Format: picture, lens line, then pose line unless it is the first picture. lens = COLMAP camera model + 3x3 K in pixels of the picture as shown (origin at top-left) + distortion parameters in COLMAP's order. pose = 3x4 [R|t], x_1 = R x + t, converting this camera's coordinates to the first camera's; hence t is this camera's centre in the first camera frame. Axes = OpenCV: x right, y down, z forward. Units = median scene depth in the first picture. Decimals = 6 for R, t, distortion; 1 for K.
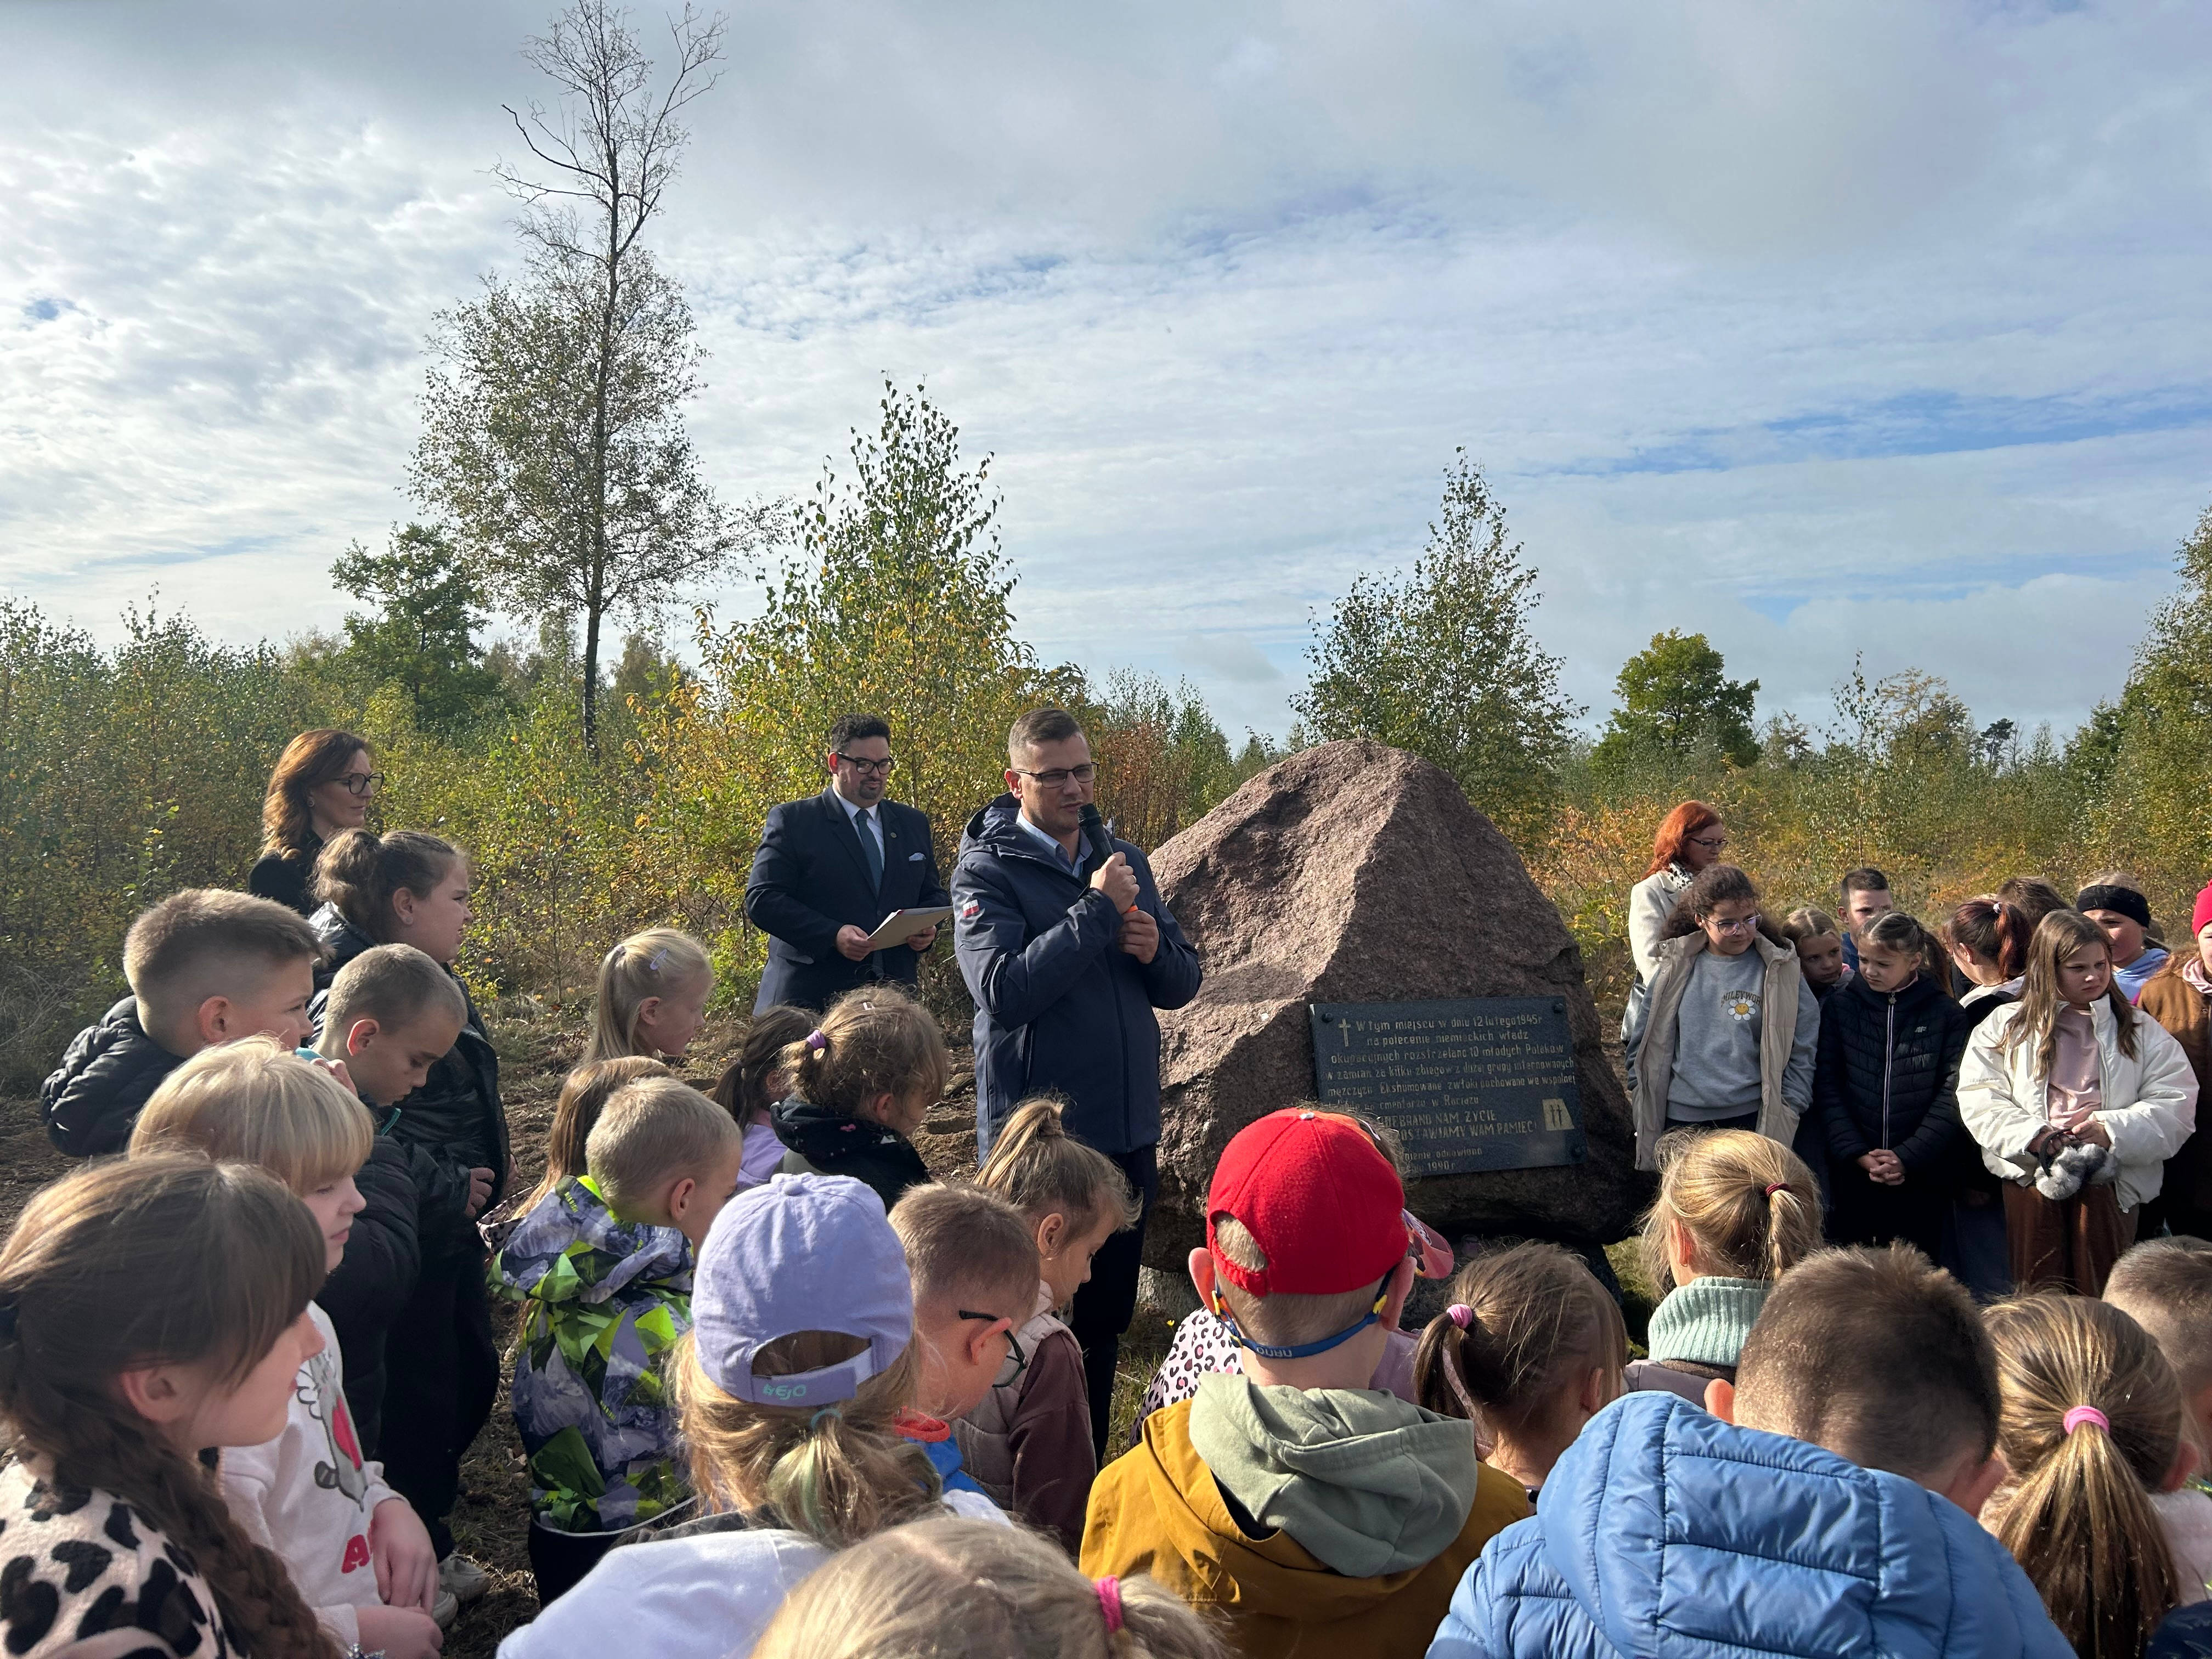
lens RADIAL K [[1693.9, 0, 1106.0], [0, 1693.9, 829.5], [0, 0, 1]] dist [0.039974, -0.067058]
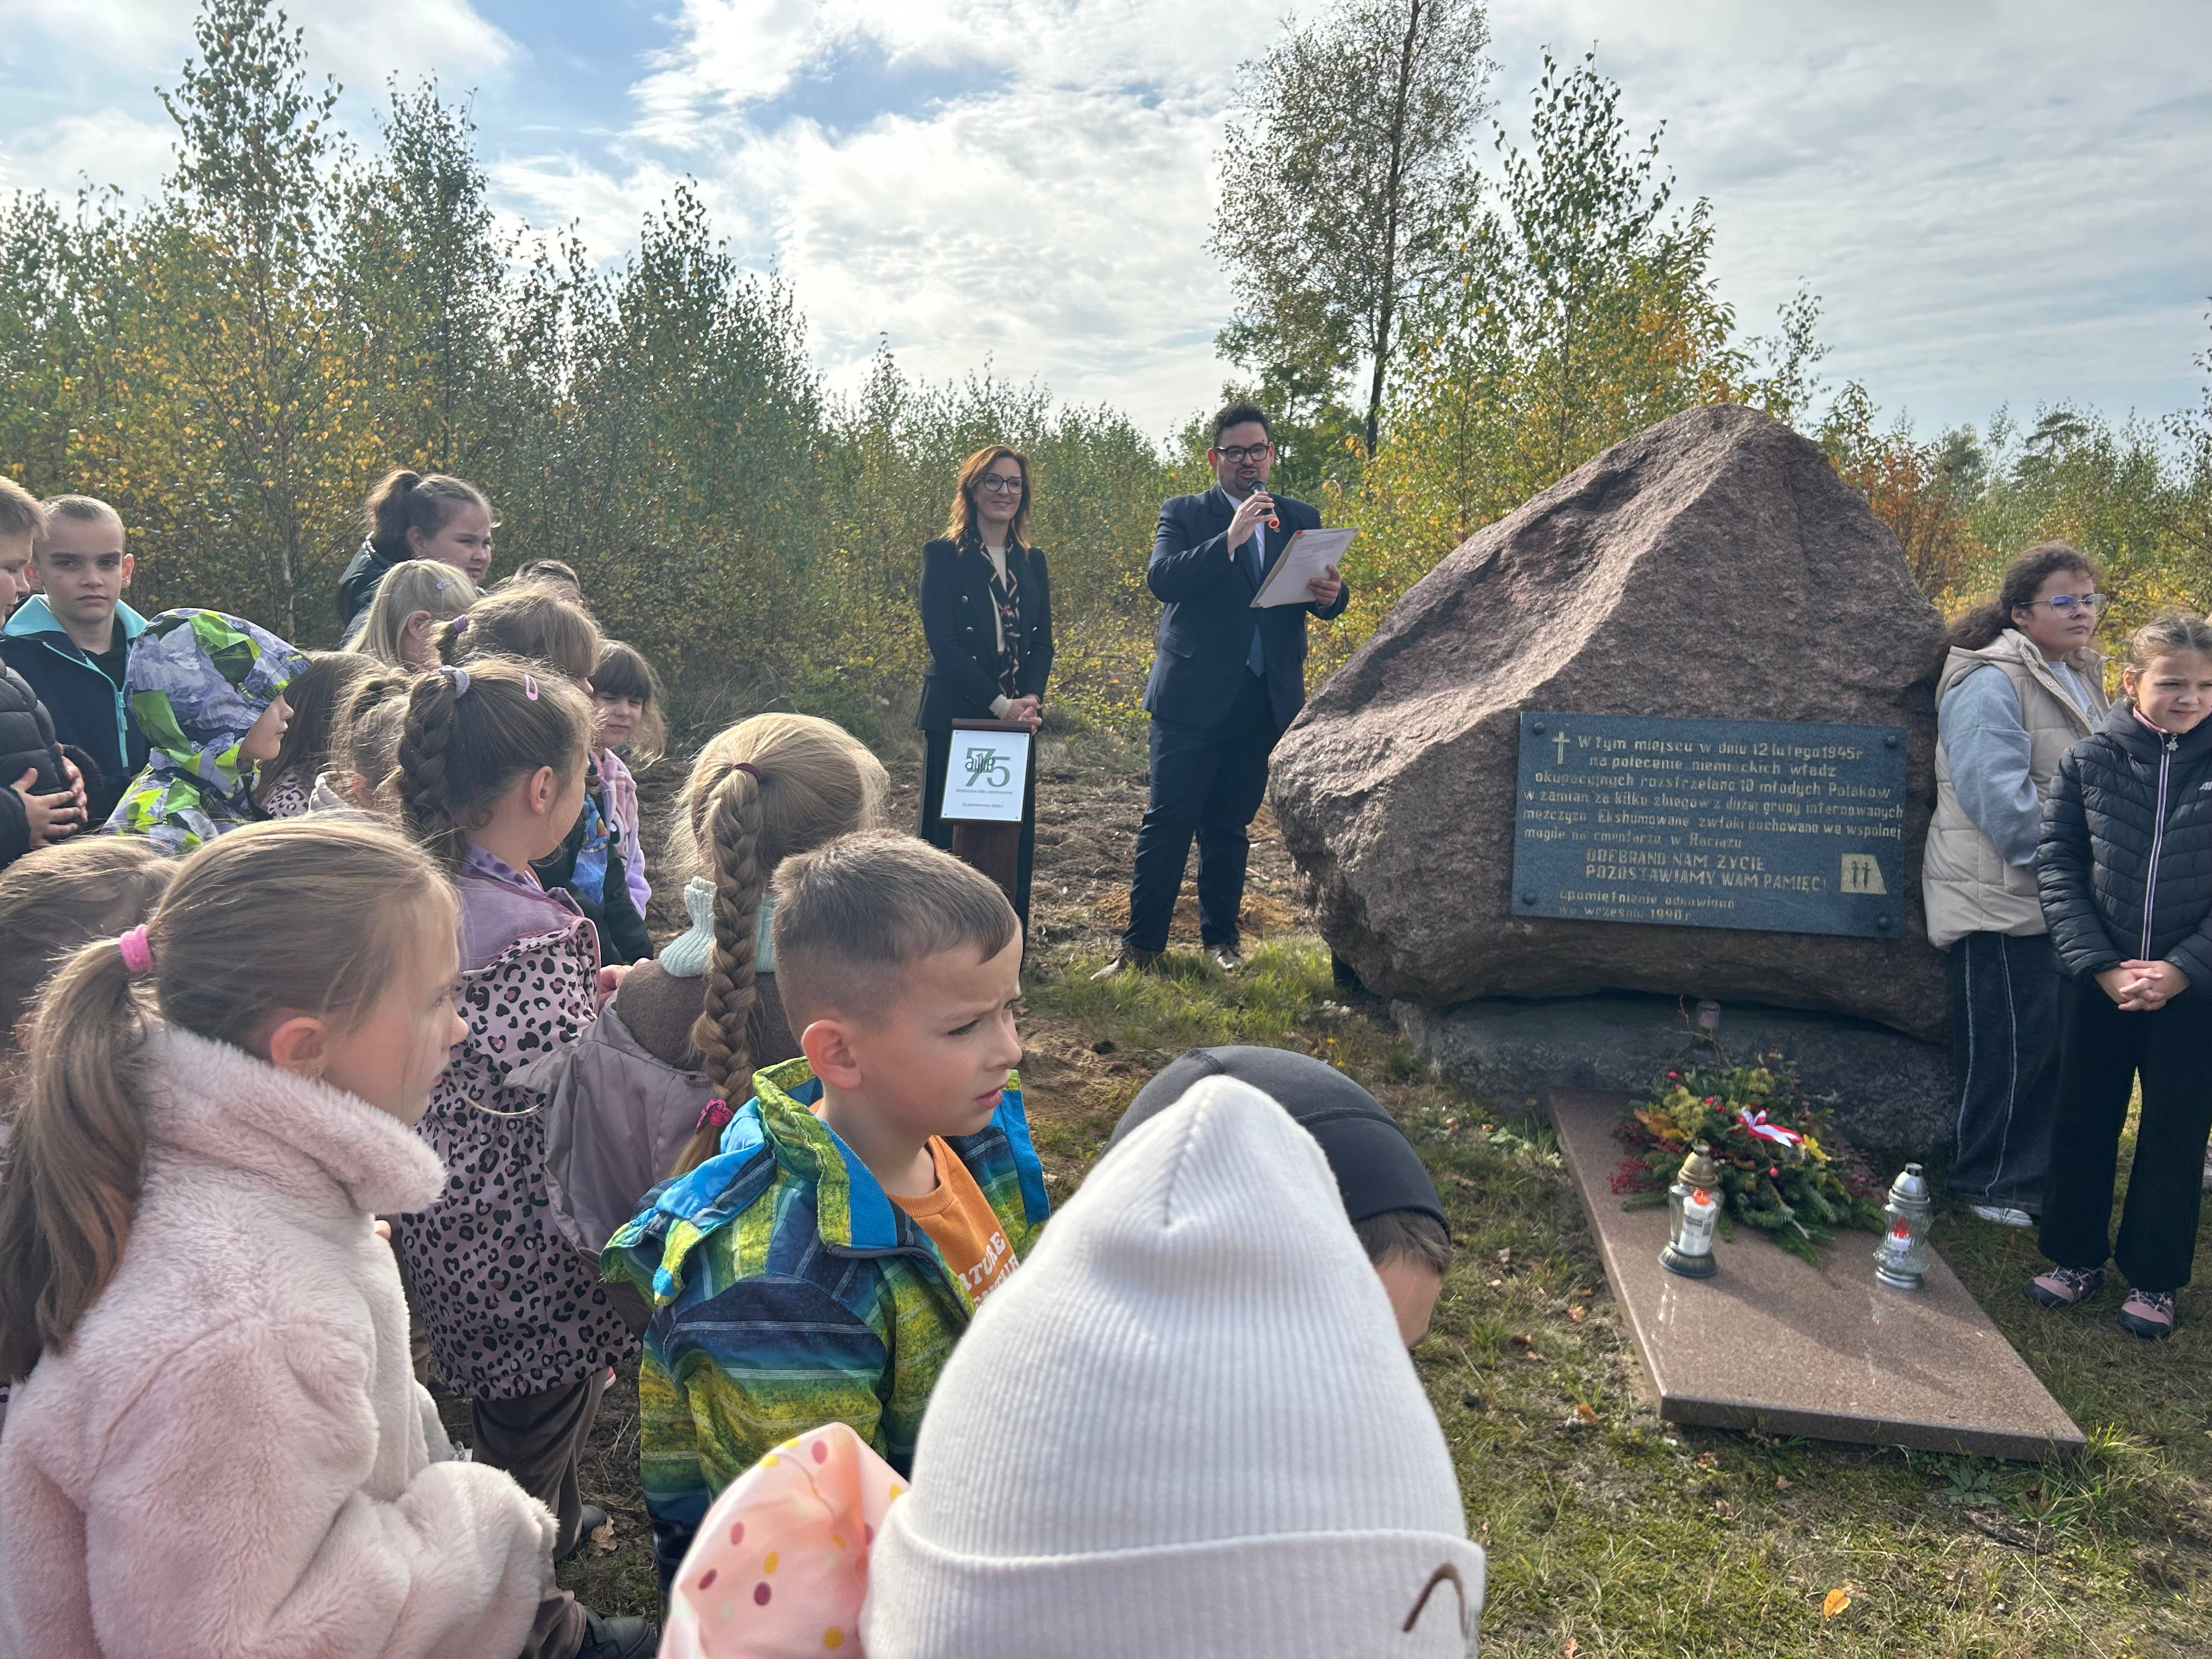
lens RADIAL K [[1674.6, 0, 1103.0], [0, 1674.6, 877.9], [0, 0, 1]] dist [0.000089, 0.002178]
pose [[0.855038, 0.102479, -0.508339, 0.177194], [-0.019149, 0.985850, 0.166534, 0.022936], [0.518212, -0.132659, 0.844901, 0.077546]]
